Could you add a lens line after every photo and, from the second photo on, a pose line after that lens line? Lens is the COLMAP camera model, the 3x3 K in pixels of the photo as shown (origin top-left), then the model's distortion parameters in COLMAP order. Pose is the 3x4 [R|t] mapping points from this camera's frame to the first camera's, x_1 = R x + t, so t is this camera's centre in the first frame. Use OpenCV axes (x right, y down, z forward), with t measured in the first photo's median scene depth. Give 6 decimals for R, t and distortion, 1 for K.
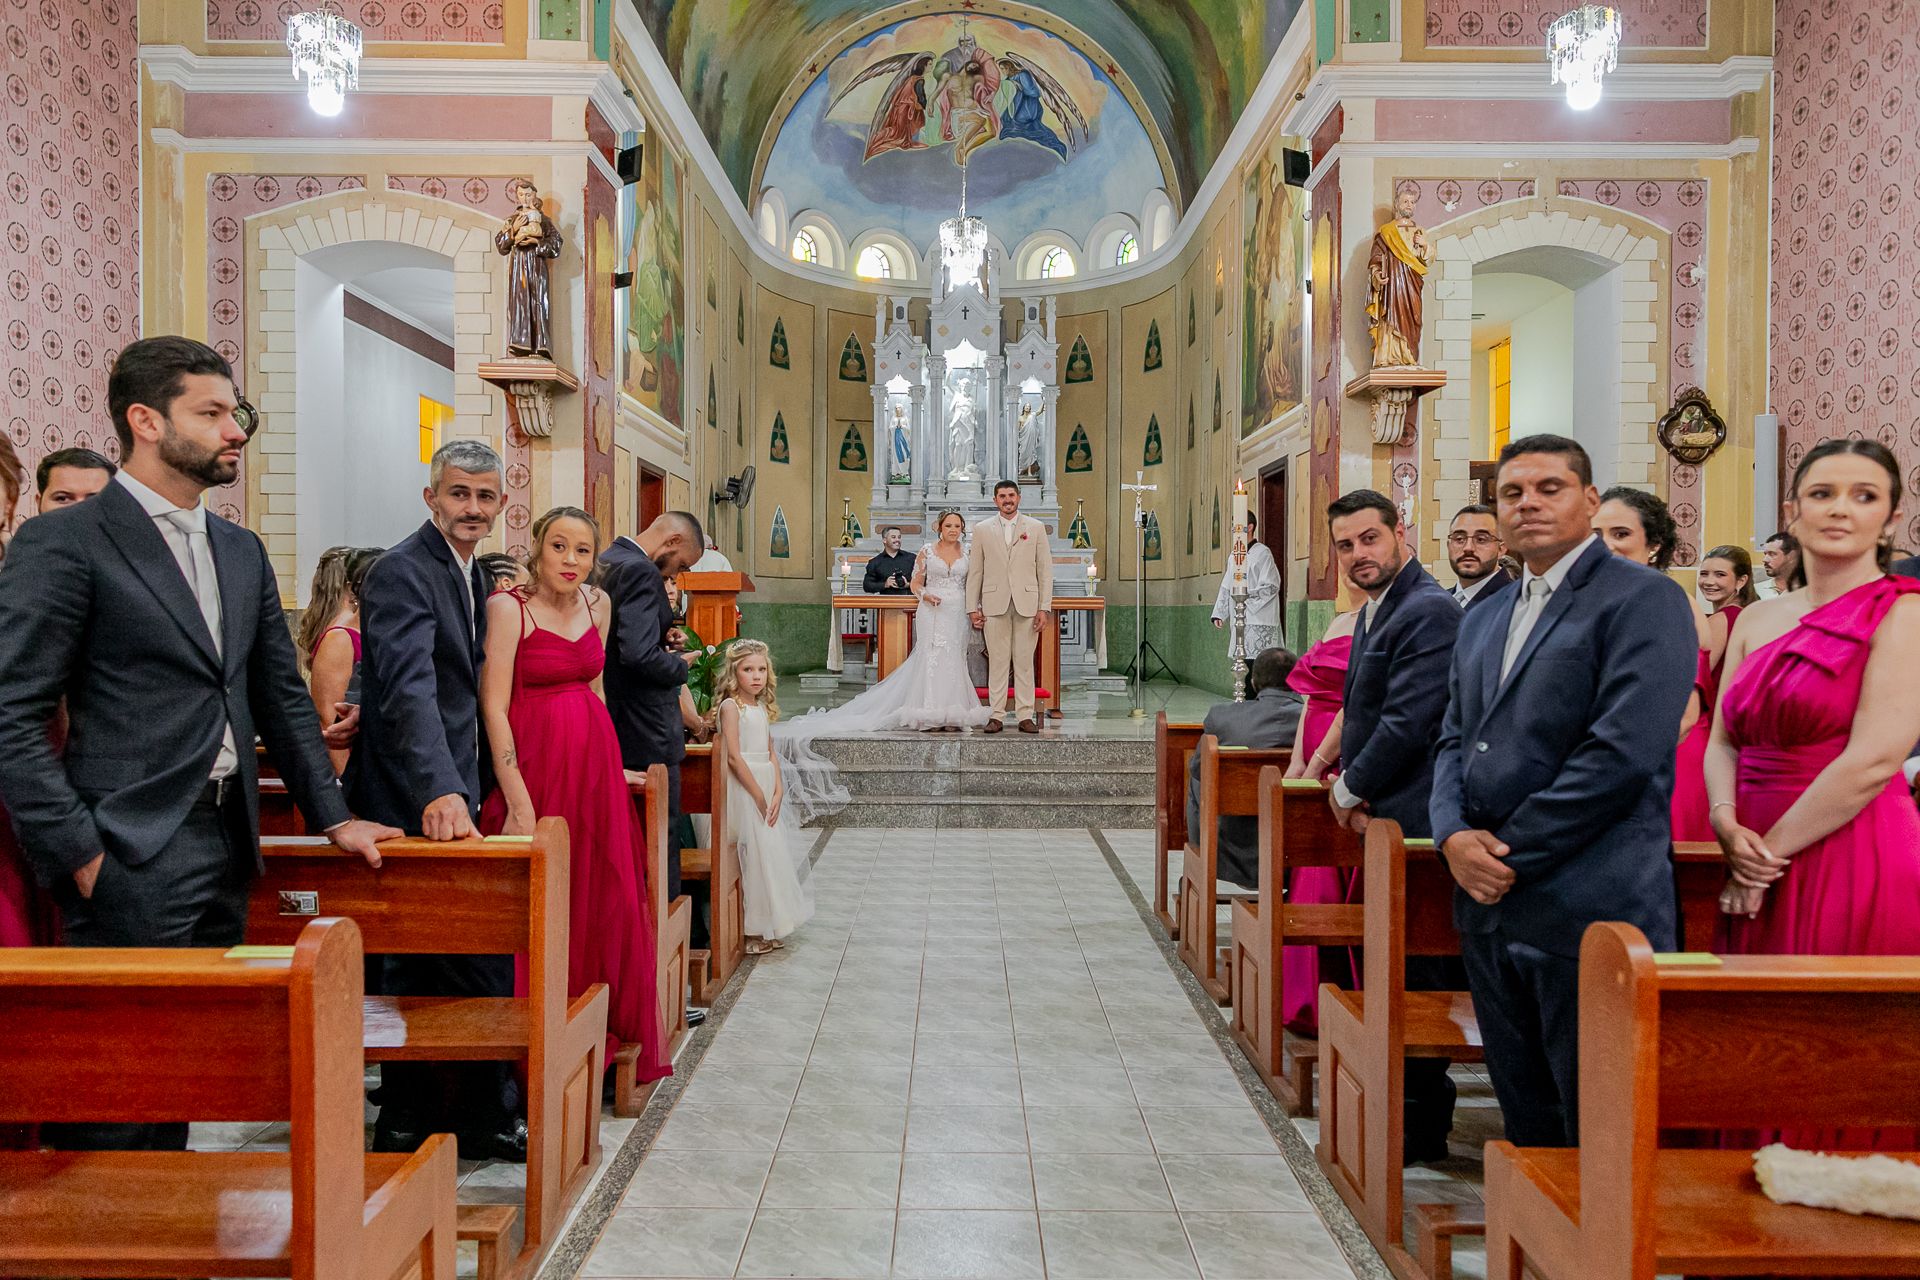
lens RADIAL K [[1284.4, 0, 960.0], [0, 1284.4, 640.0], [0, 0, 1]] dist [-0.001963, -0.000394]
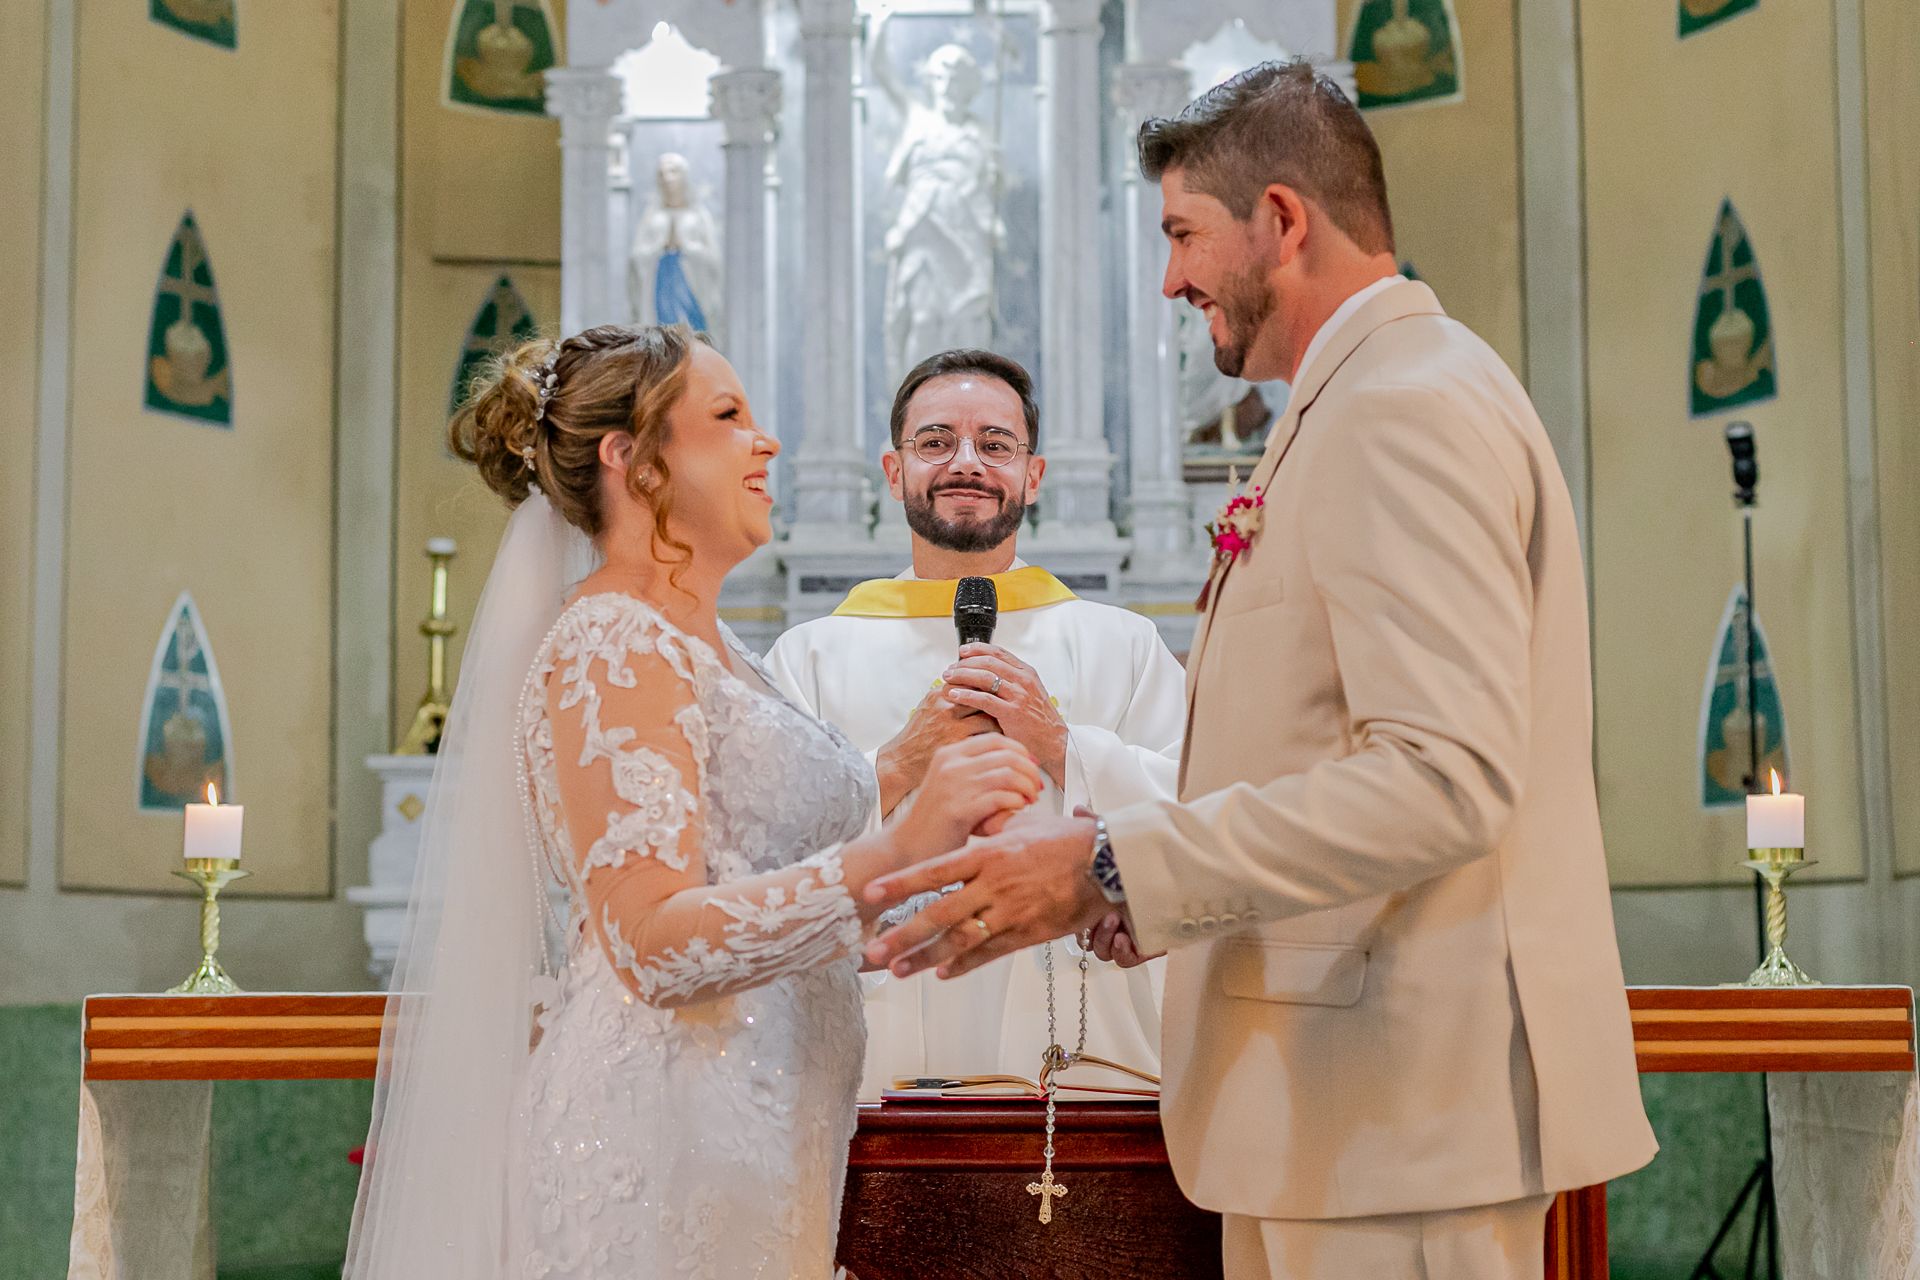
lens RADIAL K [[3352.9, 0, 906.7], [0, 3352.9, 600.7], [0, 0, 1]] dist [0.015444, -0.075809]
pose [[0.999883, -0.013181, -0.007821, -0.000472], [0.011968, 0.990250, -0.138787, -0.015753], [0.009574, 0.138677, 0.990291, 0.399925]]
